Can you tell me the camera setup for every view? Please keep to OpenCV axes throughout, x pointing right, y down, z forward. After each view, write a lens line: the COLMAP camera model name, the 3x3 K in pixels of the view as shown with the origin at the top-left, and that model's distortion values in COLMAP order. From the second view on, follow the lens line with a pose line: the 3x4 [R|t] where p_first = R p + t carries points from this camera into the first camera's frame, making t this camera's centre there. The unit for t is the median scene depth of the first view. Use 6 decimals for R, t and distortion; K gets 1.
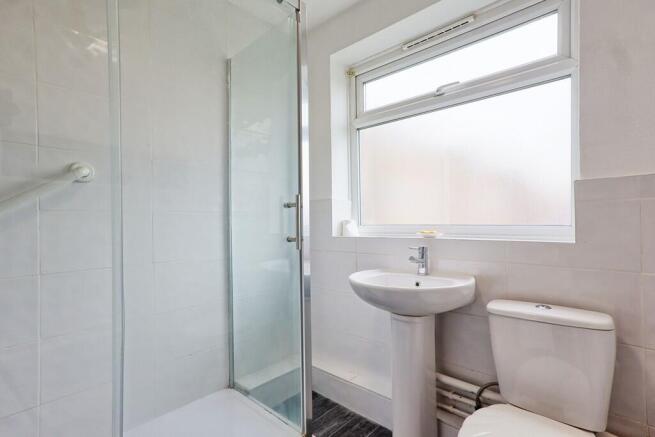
lens RADIAL K [[321.3, 0, 330.1], [0, 321.3, 224.1], [0, 0, 1]] dist [0.033786, 0.000520]
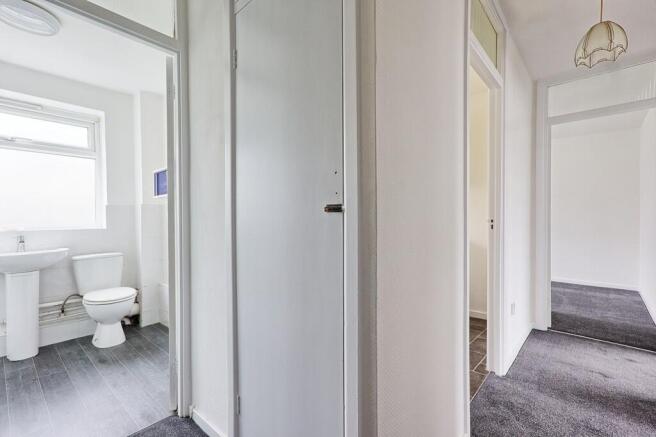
lens RADIAL K [[302.9, 0, 338.7], [0, 302.9, 217.6], [0, 0, 1]] dist [-0.000390, -0.000544]
pose [[-0.044071, 0.020091, 0.998826, -1.285794], [0.024960, 0.999508, -0.019003, 0.048798], [-0.998717, 0.024094, -0.044551, -0.551577]]
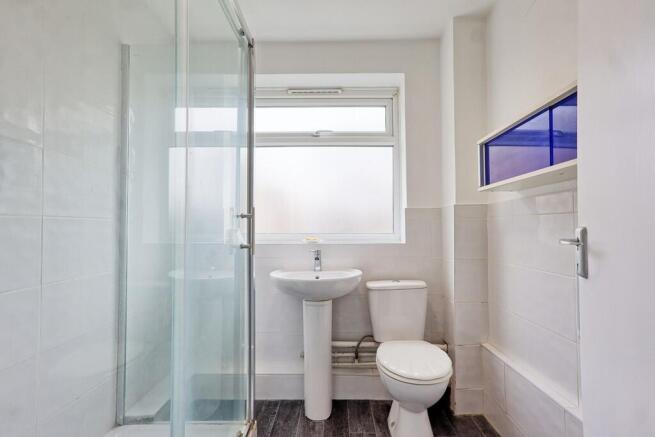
lens RADIAL K [[321.3, 0, 330.1], [0, 321.3, 224.1], [0, 0, 1]] dist [0.033786, 0.000520]
pose [[0.742562, 0.017713, 0.669543, -0.533921], [-0.001013, 0.999679, -0.025323, -0.001498], [-0.669777, 0.018126, 0.742341, -0.020853]]
